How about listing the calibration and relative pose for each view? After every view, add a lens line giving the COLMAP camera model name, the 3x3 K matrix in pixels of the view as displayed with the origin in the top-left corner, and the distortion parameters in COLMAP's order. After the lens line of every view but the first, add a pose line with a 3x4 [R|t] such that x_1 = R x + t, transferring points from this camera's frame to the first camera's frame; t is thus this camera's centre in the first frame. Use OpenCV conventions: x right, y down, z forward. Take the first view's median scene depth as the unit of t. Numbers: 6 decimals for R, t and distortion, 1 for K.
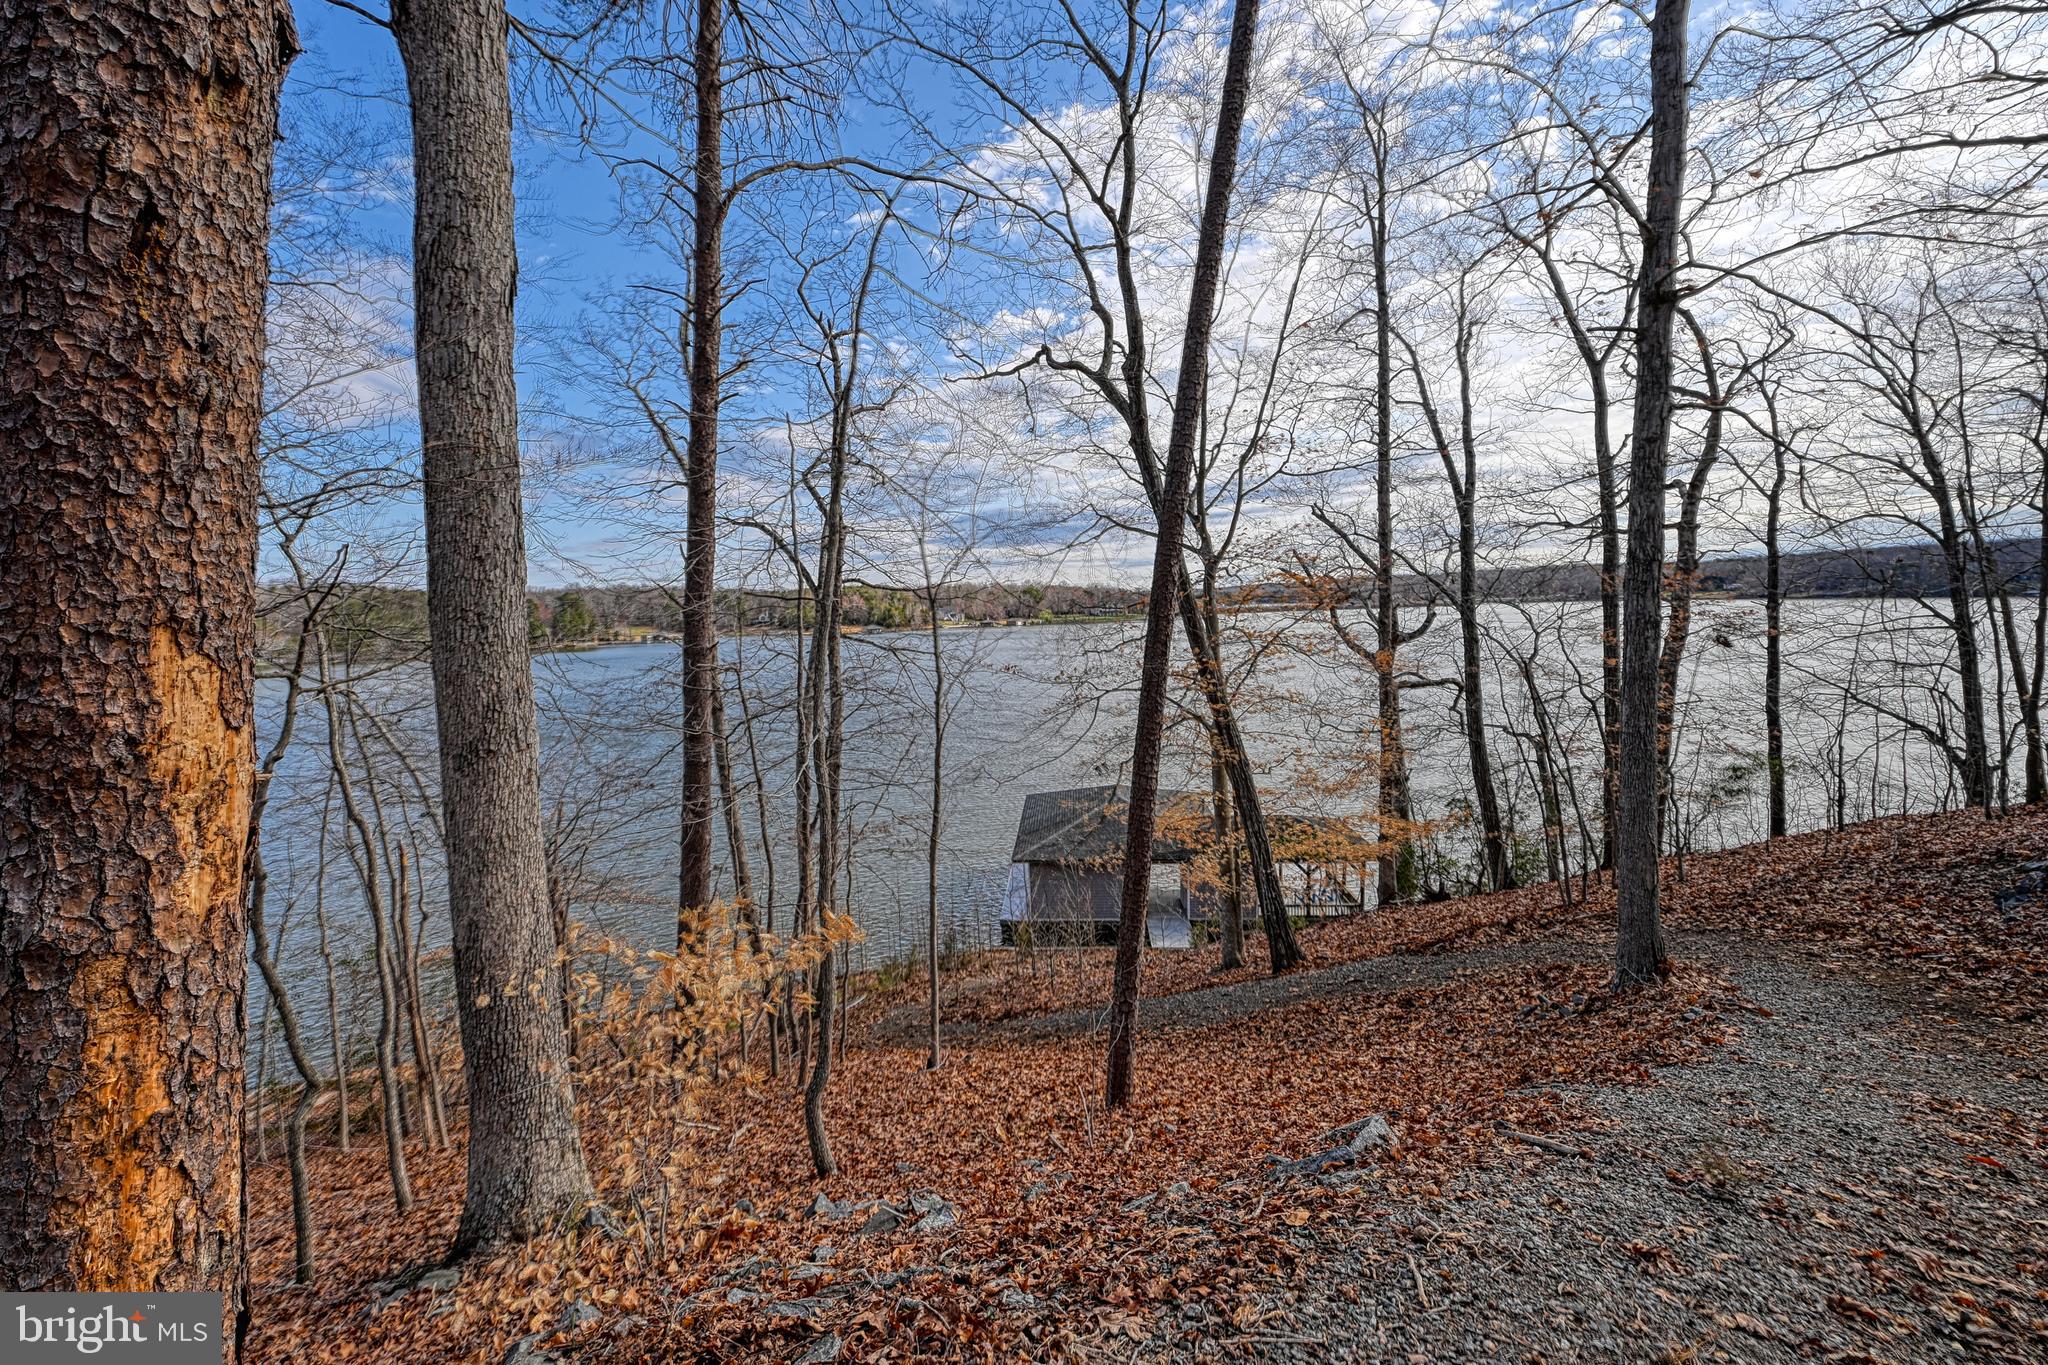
lens RADIAL K [[819.5, 0, 1035.3], [0, 819.5, 685.5], [0, 0, 1]] dist [-0.000171, -0.000100]
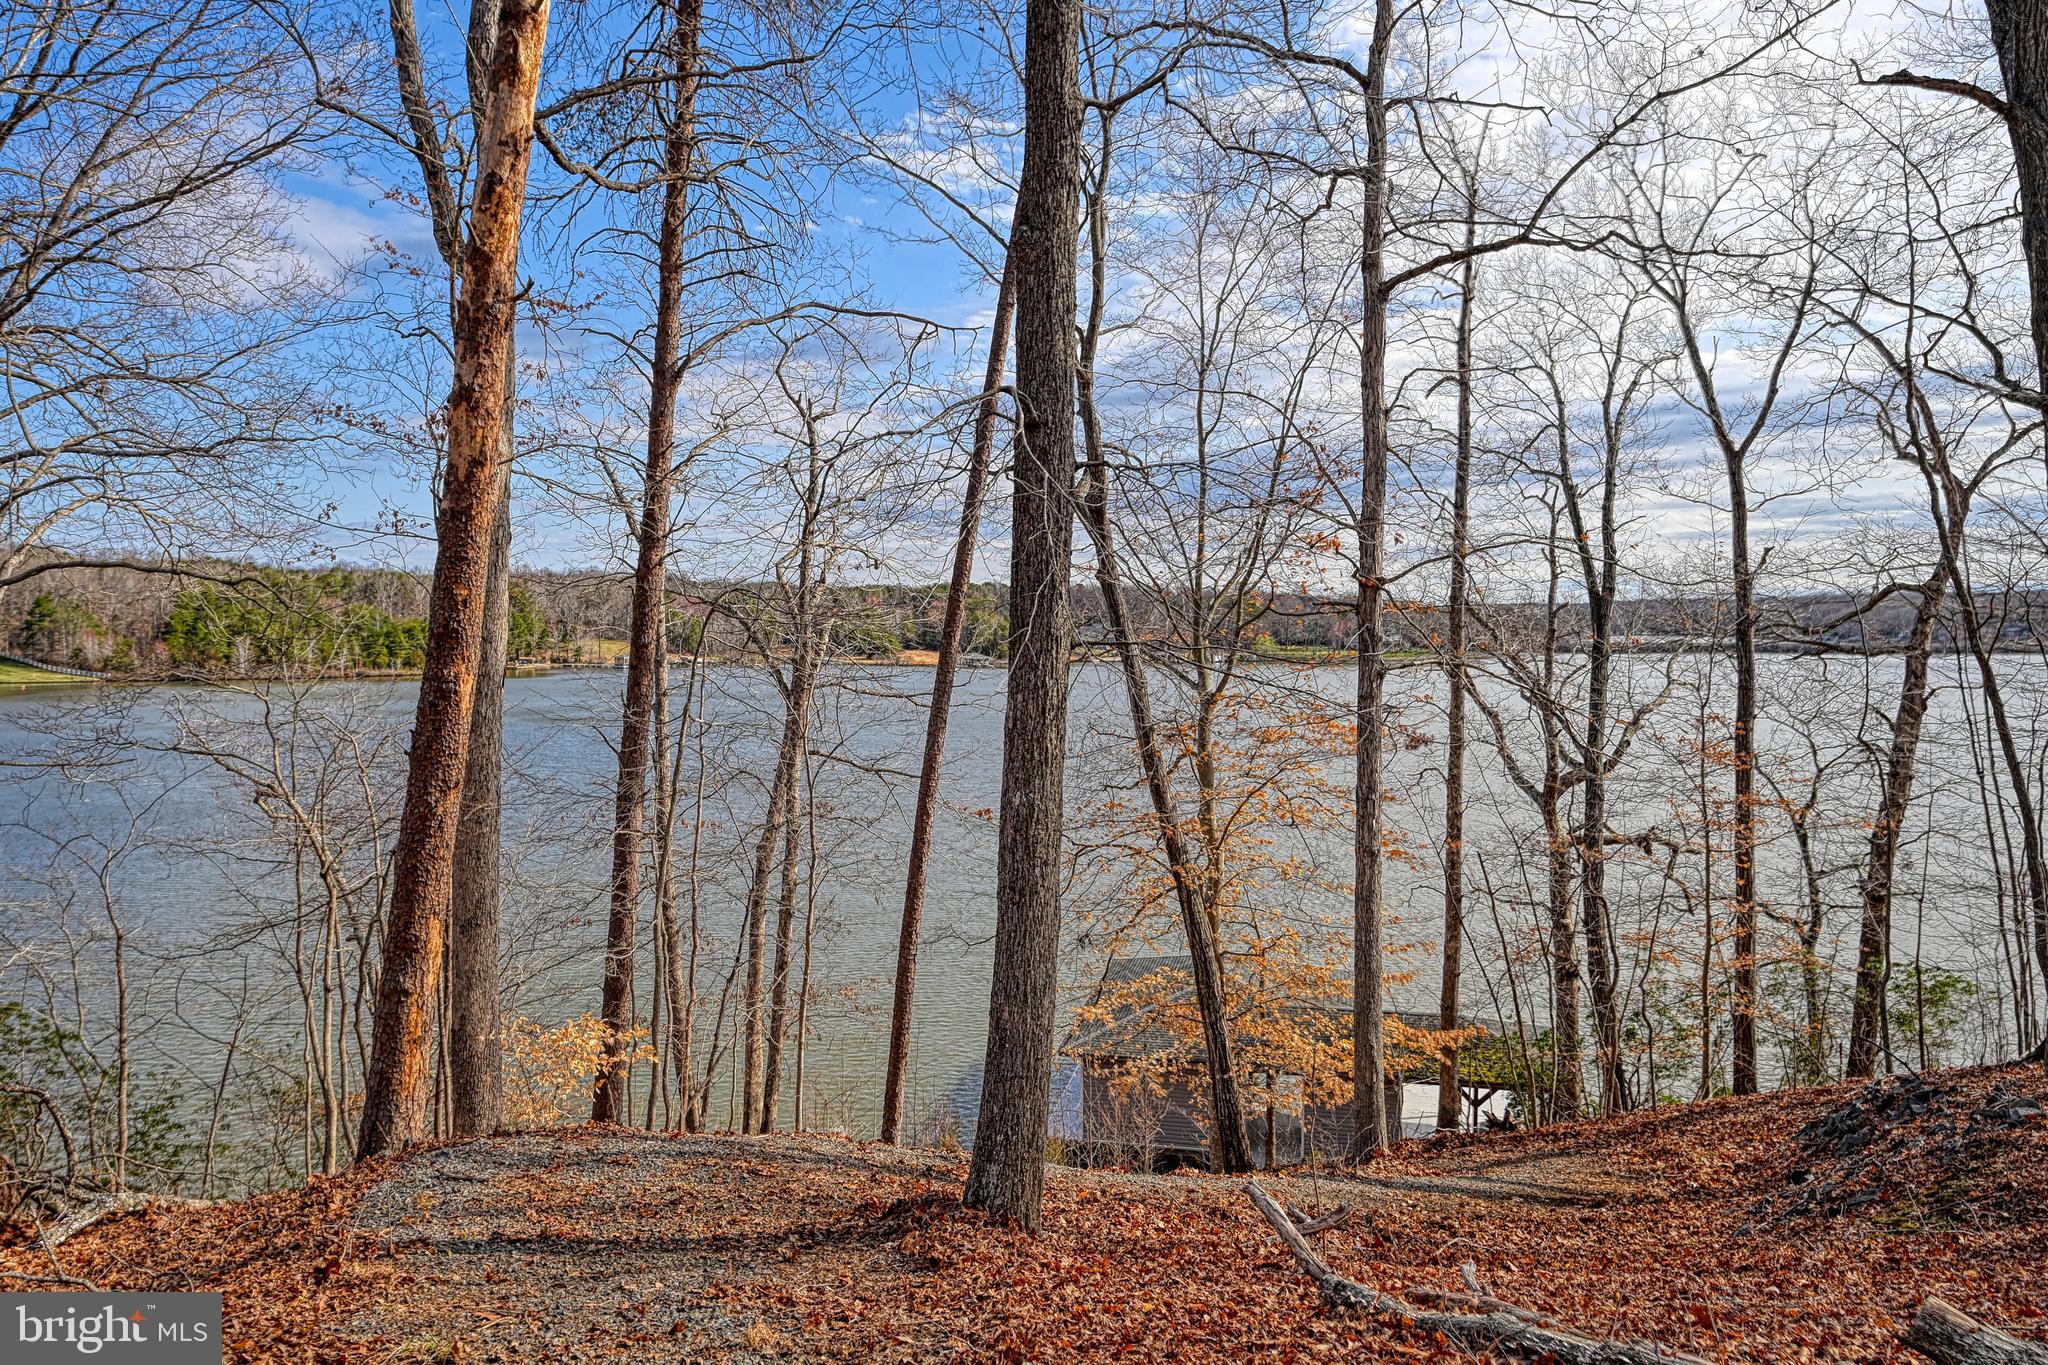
lens RADIAL K [[1449.5, 0, 1024.0], [0, 1449.5, 682.5], [0, 0, 1]] dist [-0.003262, -0.000471]
pose [[0.984381, 0.033426, -0.172851, 0.319918], [-0.042514, 0.997886, -0.049144, -0.093042], [0.170843, 0.055725, 0.983721, -0.599191]]
